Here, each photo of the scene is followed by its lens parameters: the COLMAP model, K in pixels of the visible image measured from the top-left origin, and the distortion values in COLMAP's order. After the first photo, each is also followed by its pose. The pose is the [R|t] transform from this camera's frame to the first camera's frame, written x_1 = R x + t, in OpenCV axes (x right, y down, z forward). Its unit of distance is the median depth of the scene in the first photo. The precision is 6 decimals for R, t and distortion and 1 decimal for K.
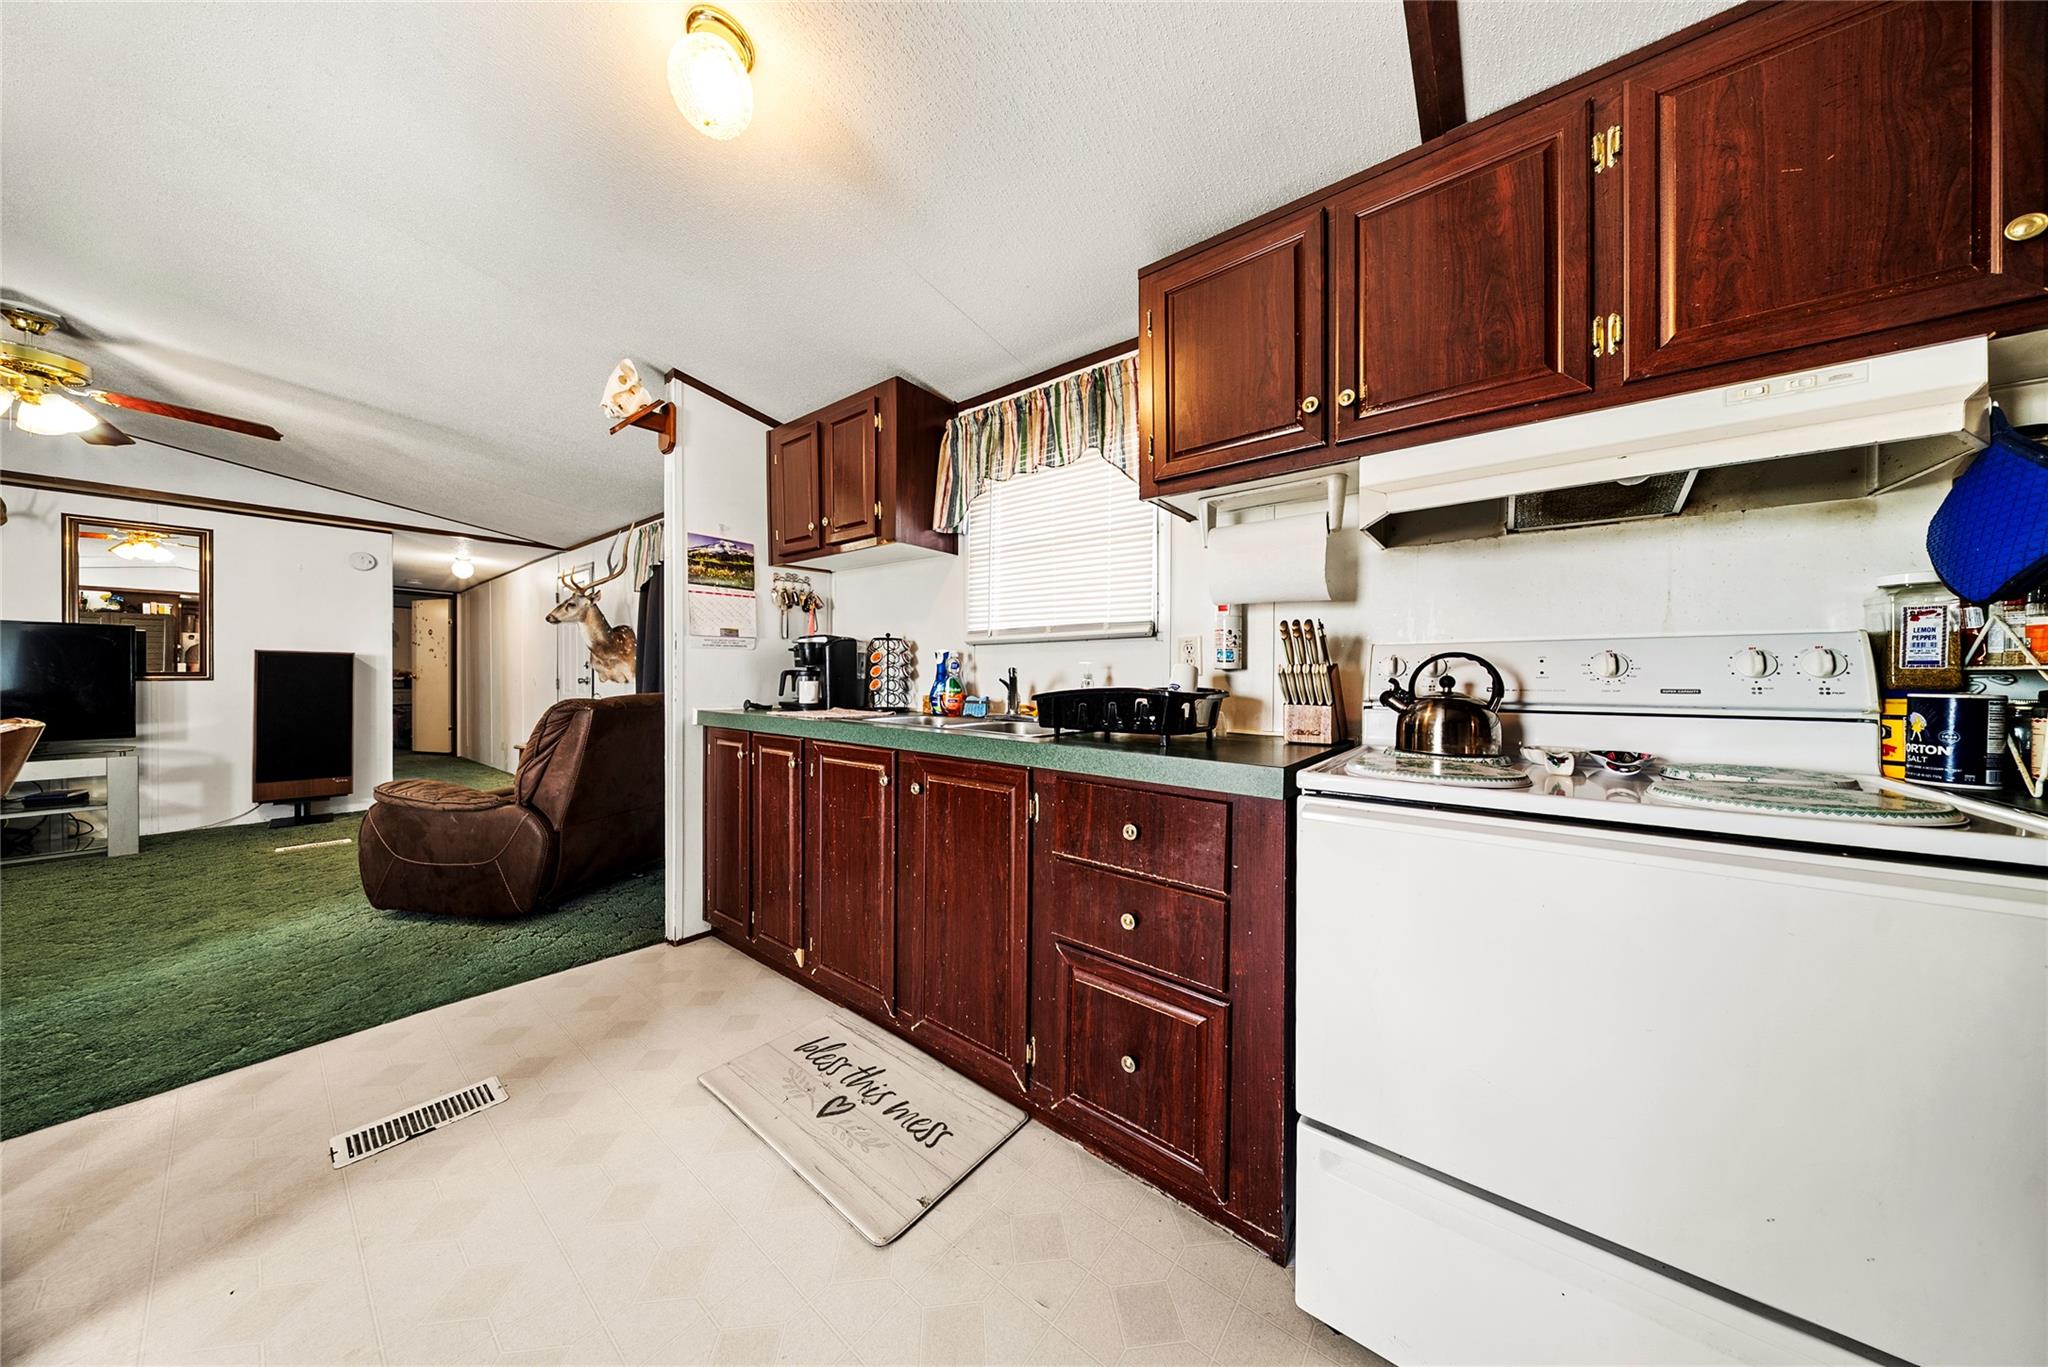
lens RADIAL K [[612.3, 0, 1029.9], [0, 612.3, 677.9], [0, 0, 1]] dist [0.004736, -0.004282]
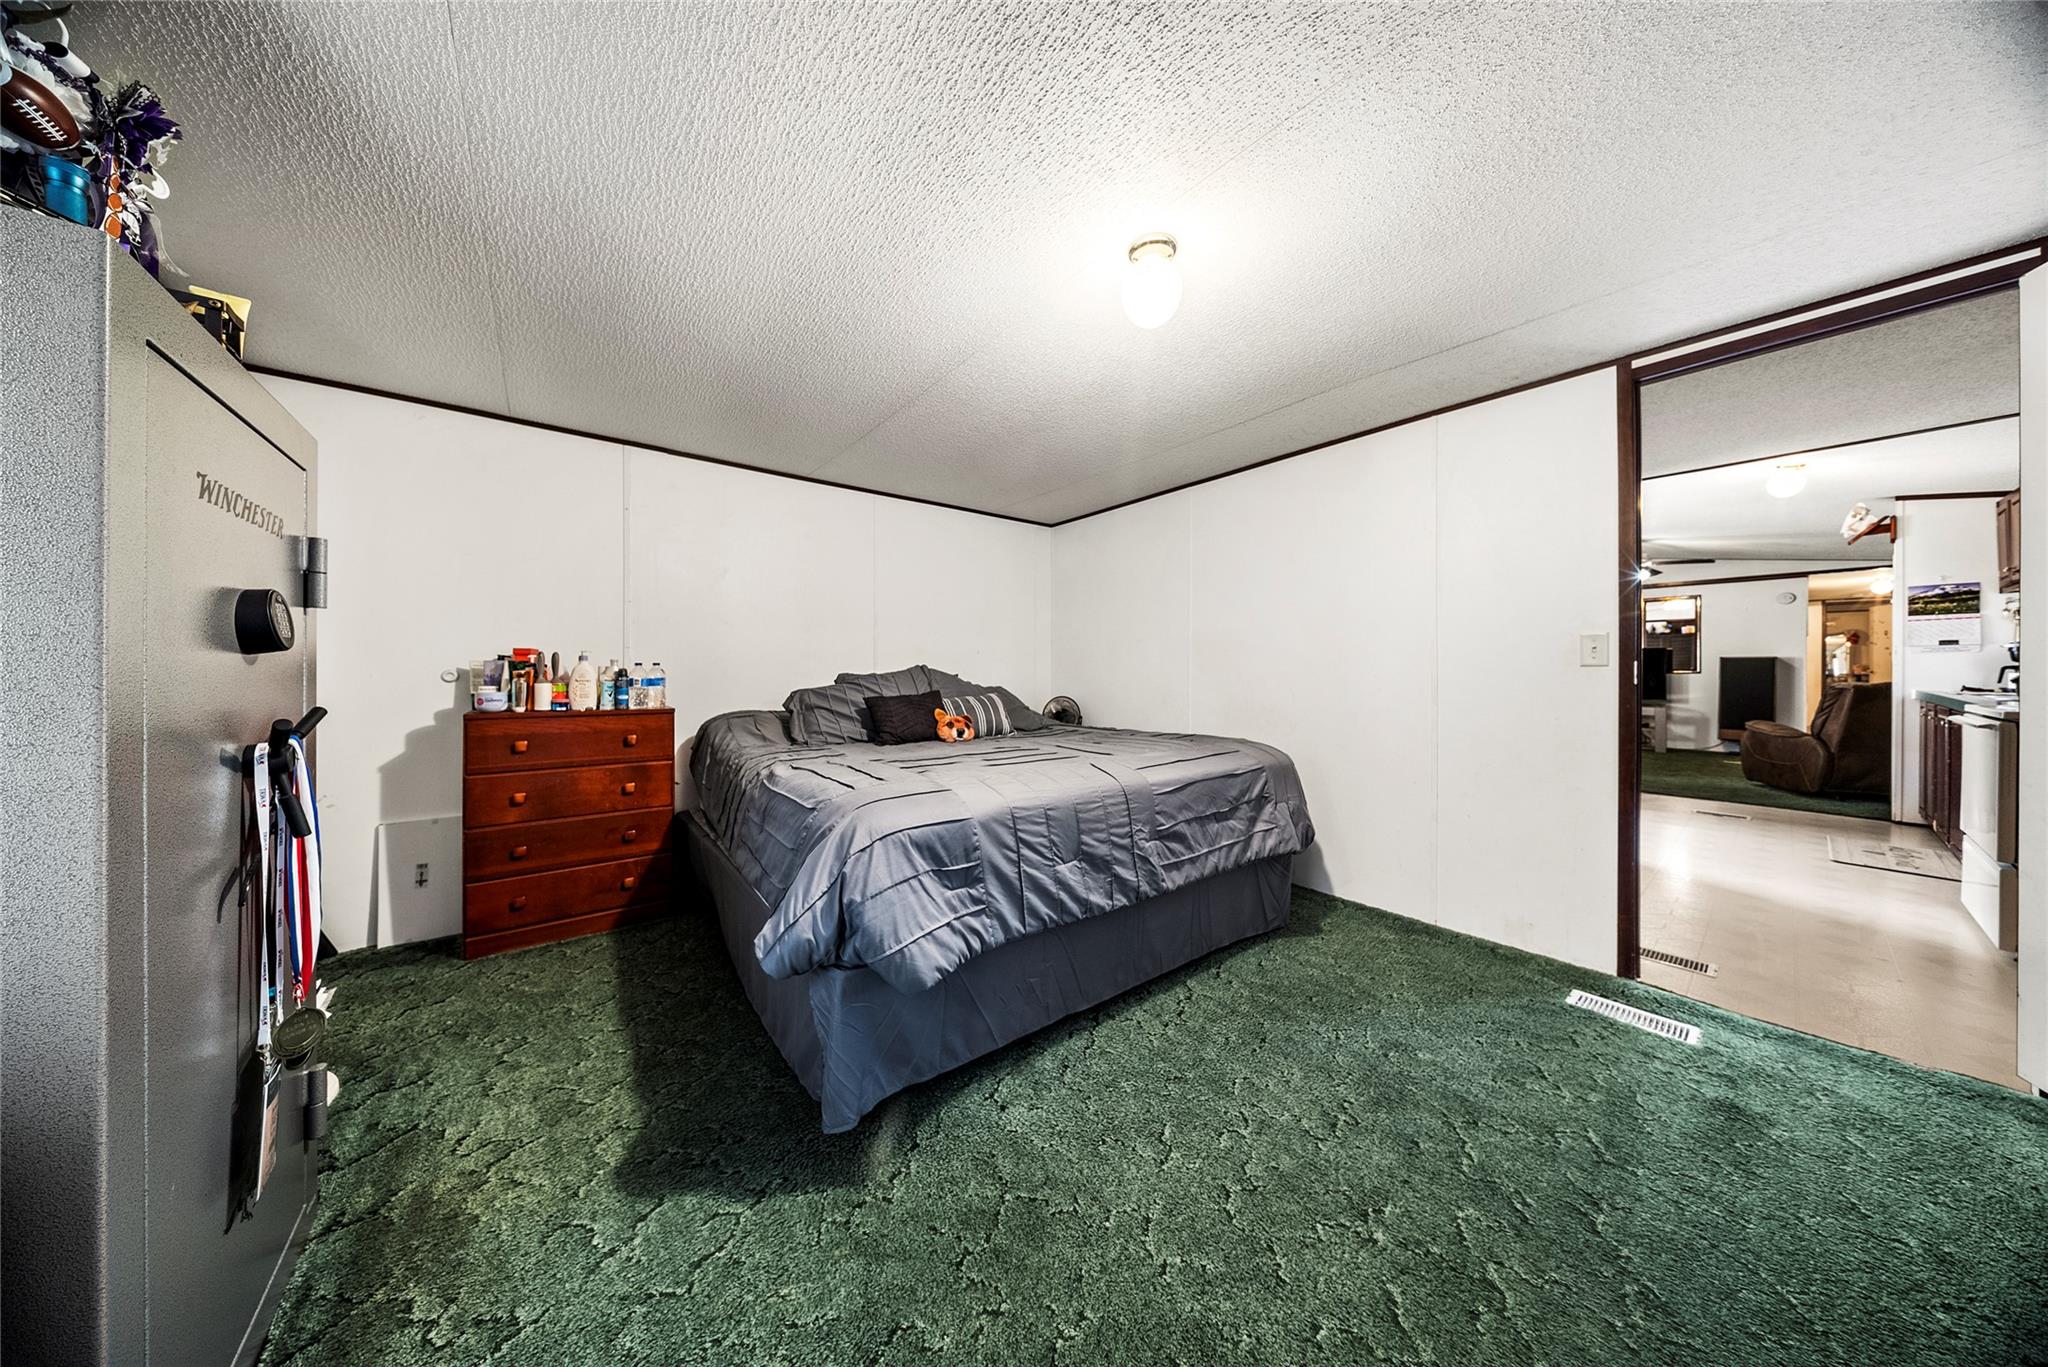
lens RADIAL K [[612.3, 0, 1029.9], [0, 612.3, 677.9], [0, 0, 1]] dist [0.004736, -0.004282]
pose [[-0.230407, 0.009188, -0.973051, 1.135831], [-0.001933, 0.999949, 0.009899, 0.003564], [0.973092, 0.004162, -0.230377, -0.680937]]
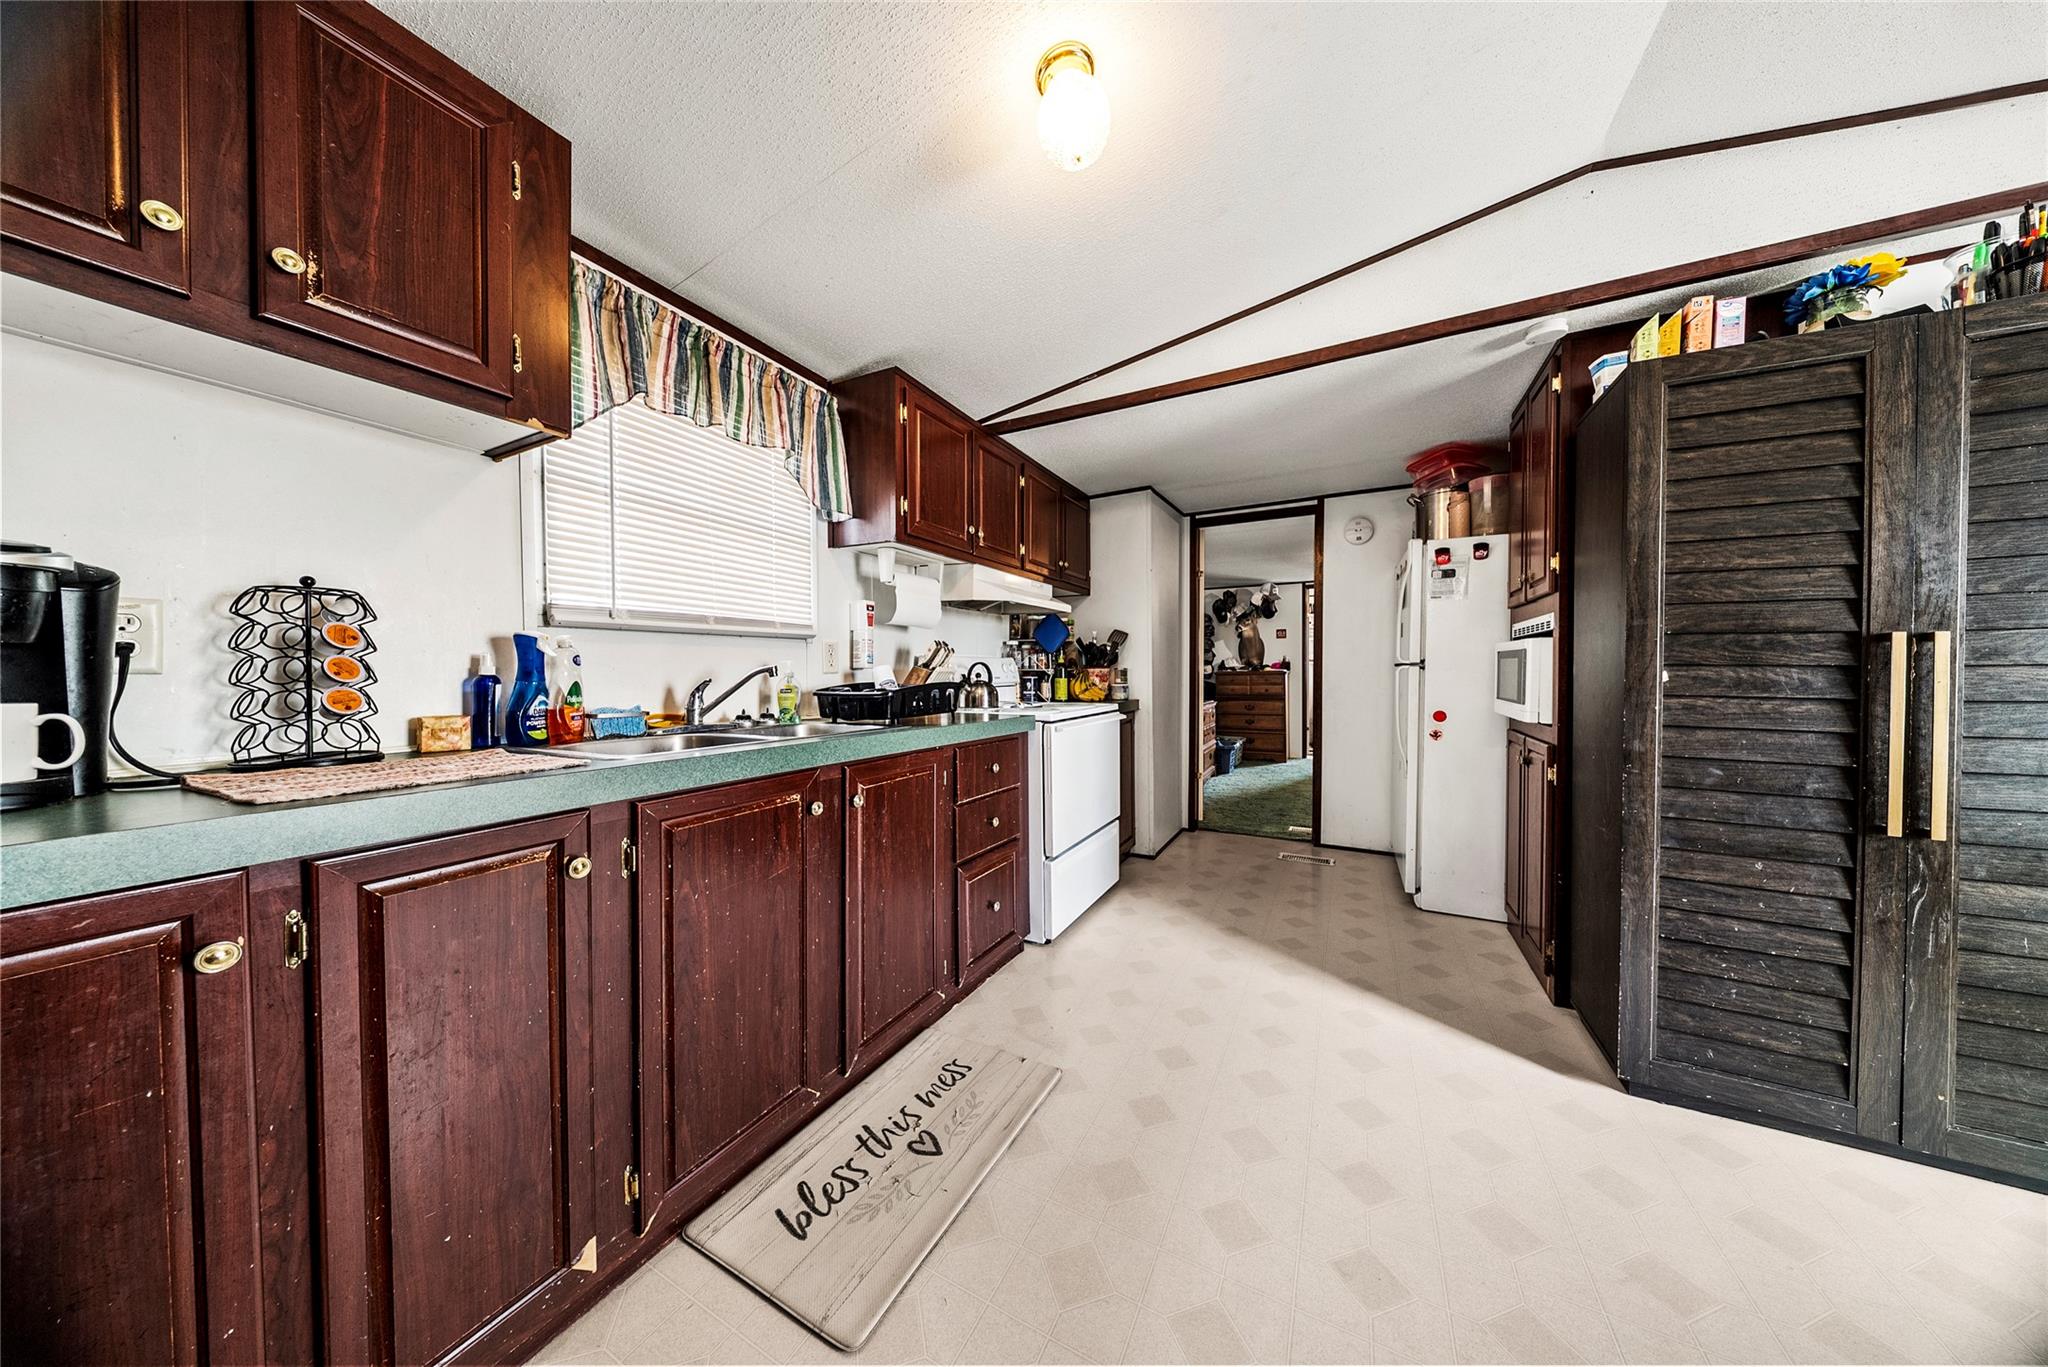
lens RADIAL K [[612.3, 0, 1029.9], [0, 612.3, 677.9], [0, 0, 1]] dist [0.004736, -0.004282]
pose [[-0.182764, -0.016583, 0.983017, -0.570340], [-0.000371, 0.999859, 0.016798, -0.008828], [-0.983157, 0.002705, -0.182745, 0.465068]]
